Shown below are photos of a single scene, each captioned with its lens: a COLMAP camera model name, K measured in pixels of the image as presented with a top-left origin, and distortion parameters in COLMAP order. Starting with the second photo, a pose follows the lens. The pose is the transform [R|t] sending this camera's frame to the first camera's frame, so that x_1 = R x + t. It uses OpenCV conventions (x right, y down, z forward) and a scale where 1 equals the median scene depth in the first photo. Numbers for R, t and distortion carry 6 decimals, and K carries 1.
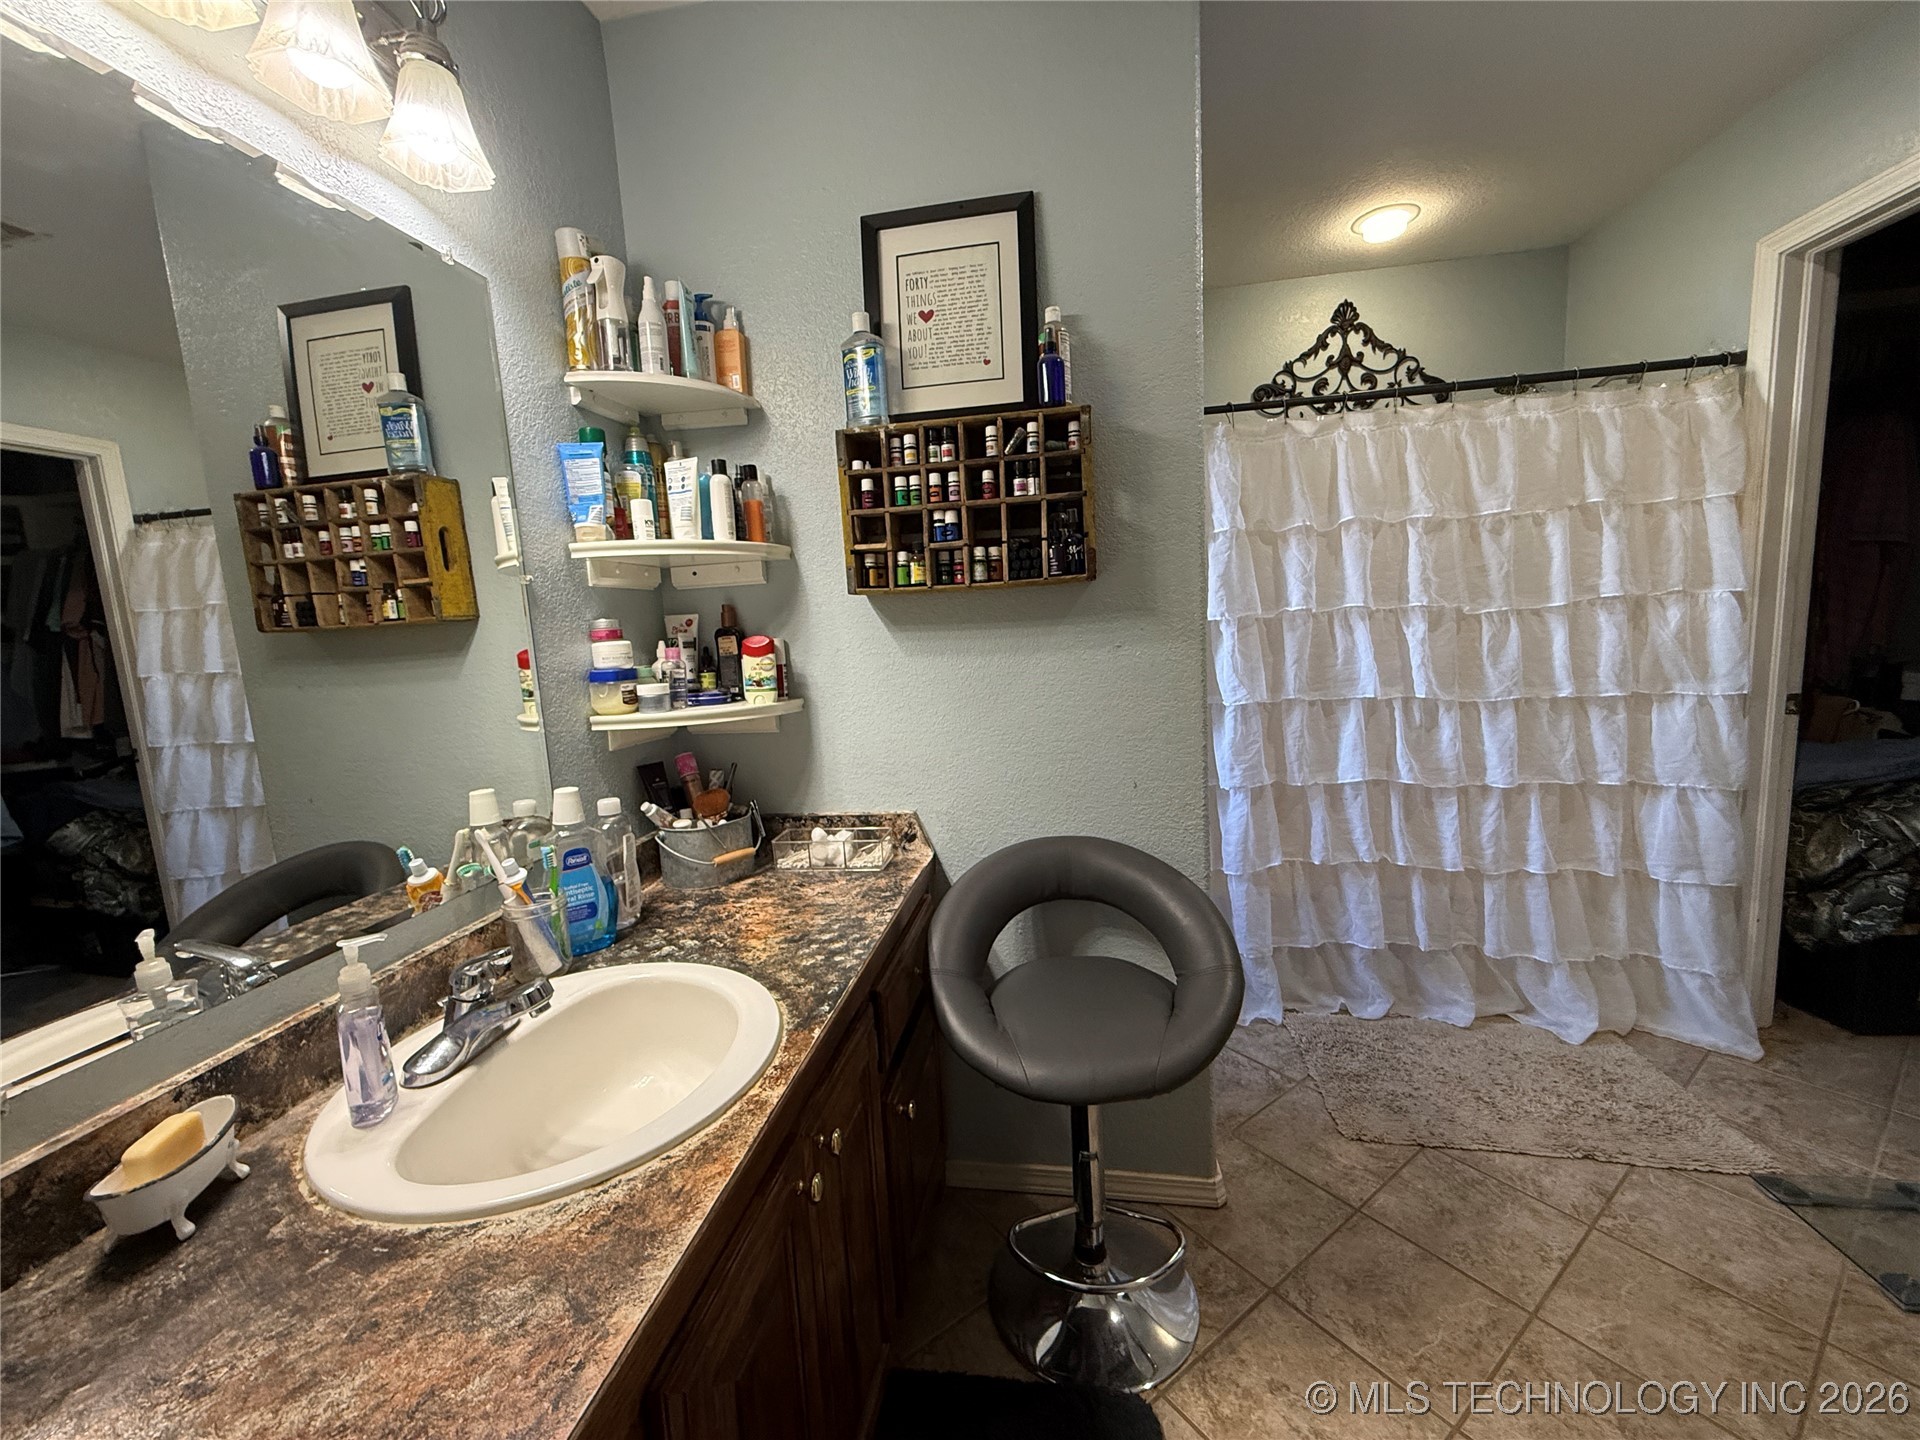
lens RADIAL K [[760.3, 0, 961.0], [0, 760.3, 718.5], [0, 0, 1]] dist [-0.000168, -0.000206]
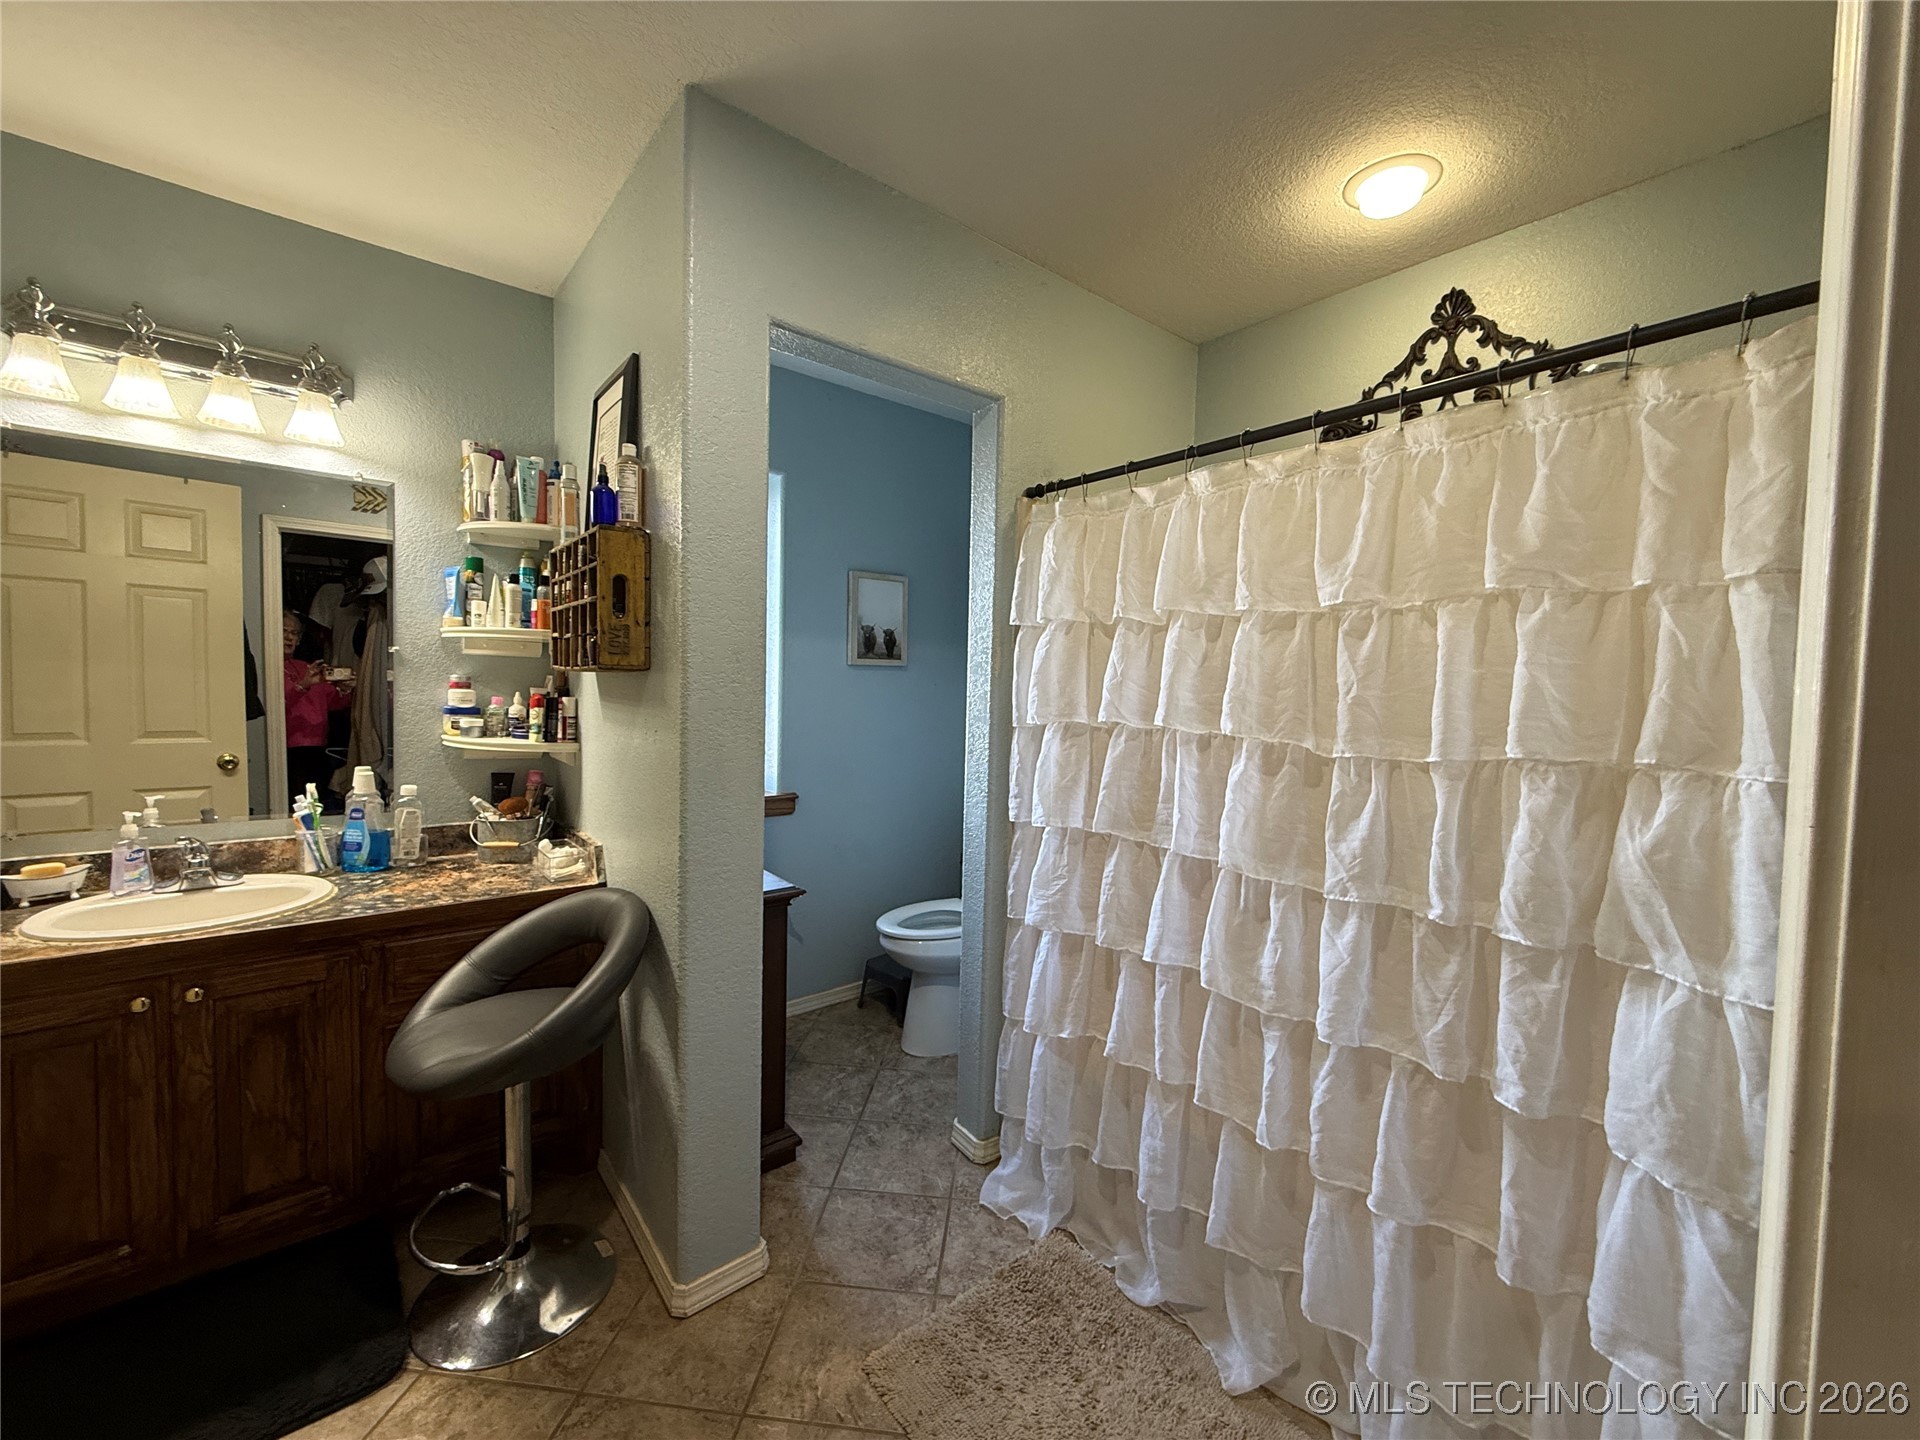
lens RADIAL K [[760.3, 0, 951.4], [0, 760.3, 719.4], [0, 0, 1]] dist [-0.000168, -0.000206]
pose [[0.748099, 0.106987, -0.654906, 0.844895], [-0.154699, 0.987843, -0.015337, -0.109029], [0.645303, 0.112787, 0.755555, 0.298322]]
